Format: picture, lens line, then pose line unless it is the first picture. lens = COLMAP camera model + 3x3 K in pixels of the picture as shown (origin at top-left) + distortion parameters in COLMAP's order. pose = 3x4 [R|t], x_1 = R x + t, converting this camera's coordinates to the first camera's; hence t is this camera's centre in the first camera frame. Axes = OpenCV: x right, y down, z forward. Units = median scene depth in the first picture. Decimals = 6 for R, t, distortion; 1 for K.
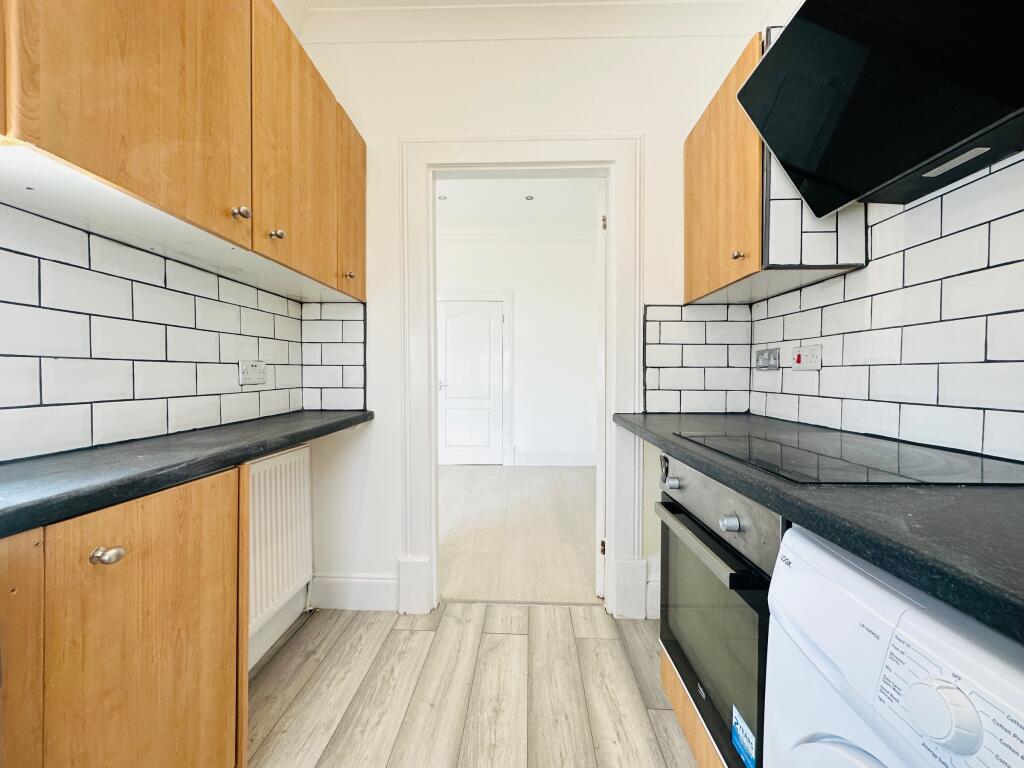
lens RADIAL K [[409.8, 0, 512.8], [0, 409.8, 383.1], [0, 0, 1]] dist [0.002233, -0.000361]
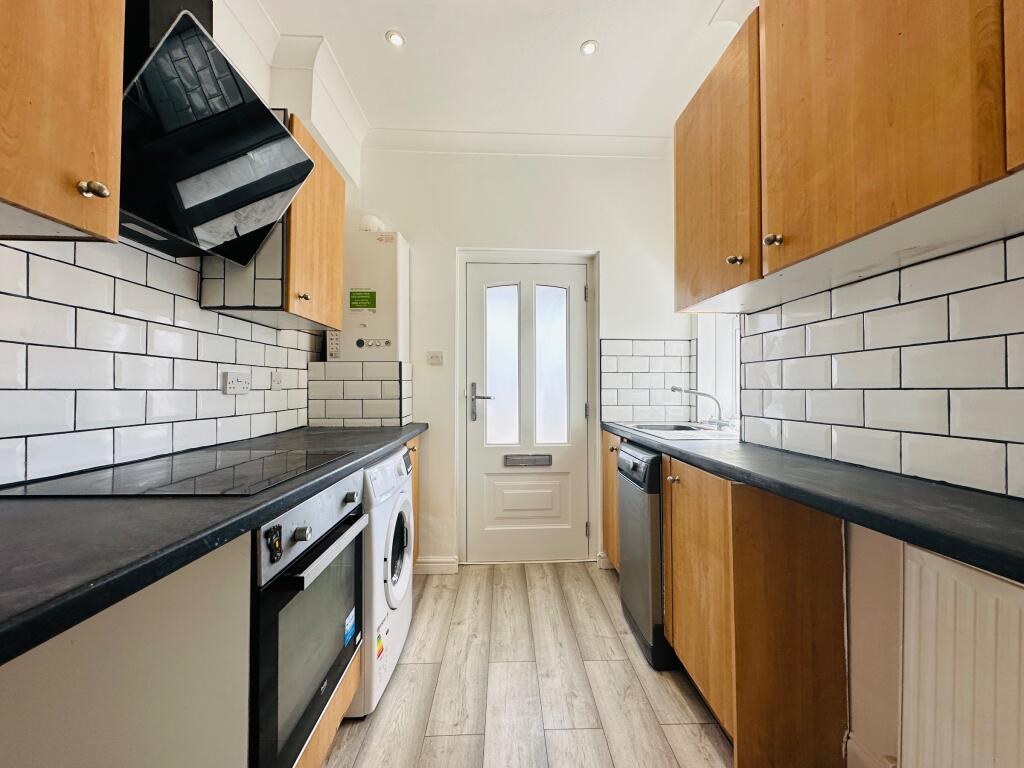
lens RADIAL K [[409.8, 0, 518.0], [0, 409.8, 385.9], [0, 0, 1]] dist [0.002233, -0.000361]
pose [[-0.997127, -0.004921, -0.075592, 0.019724], [-0.005906, 0.999900, 0.012820, -0.074350], [0.075522, 0.013230, -0.997056, 2.024295]]
